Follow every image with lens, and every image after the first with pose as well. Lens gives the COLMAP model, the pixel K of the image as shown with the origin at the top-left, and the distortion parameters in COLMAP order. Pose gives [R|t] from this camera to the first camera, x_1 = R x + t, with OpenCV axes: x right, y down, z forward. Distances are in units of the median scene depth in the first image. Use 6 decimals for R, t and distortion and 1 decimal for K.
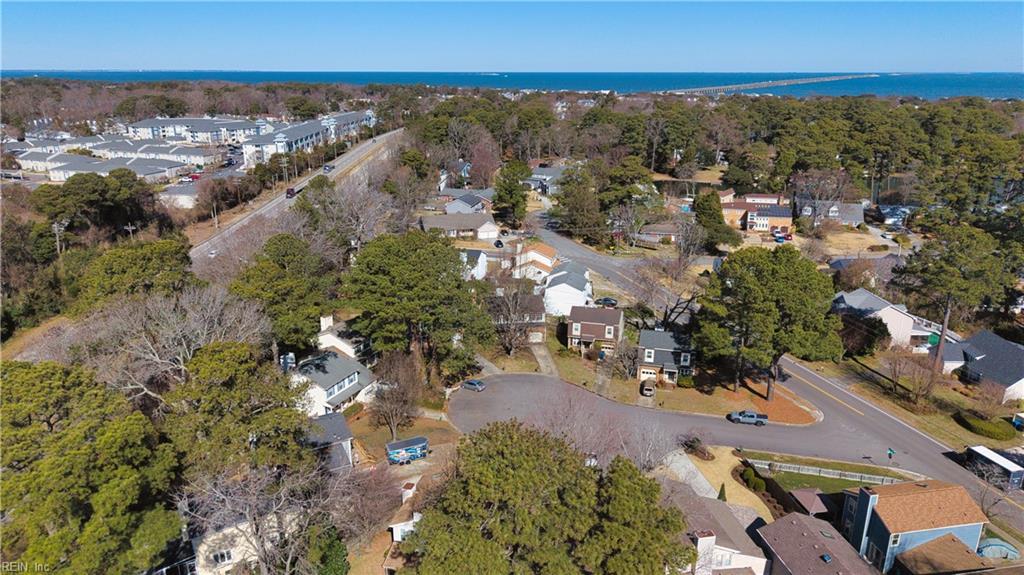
lens RADIAL K [[690.3, 0, 510.8], [0, 690.3, 287.3], [0, 0, 1]] dist [0.012004, -0.008684]
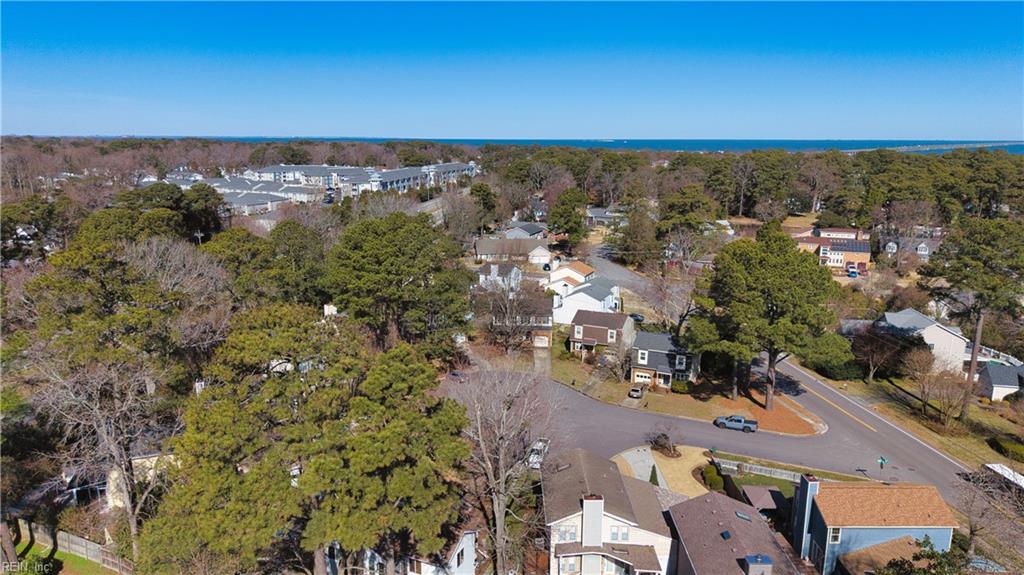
lens RADIAL K [[690.3, 0, 510.9], [0, 690.3, 287.4], [0, 0, 1]] dist [0.012004, -0.008684]
pose [[0.984093, 0.039516, -0.173203, 0.168365], [-0.055304, 0.994646, -0.087294, 0.088862], [0.168827, 0.095485, 0.981010, 0.037504]]
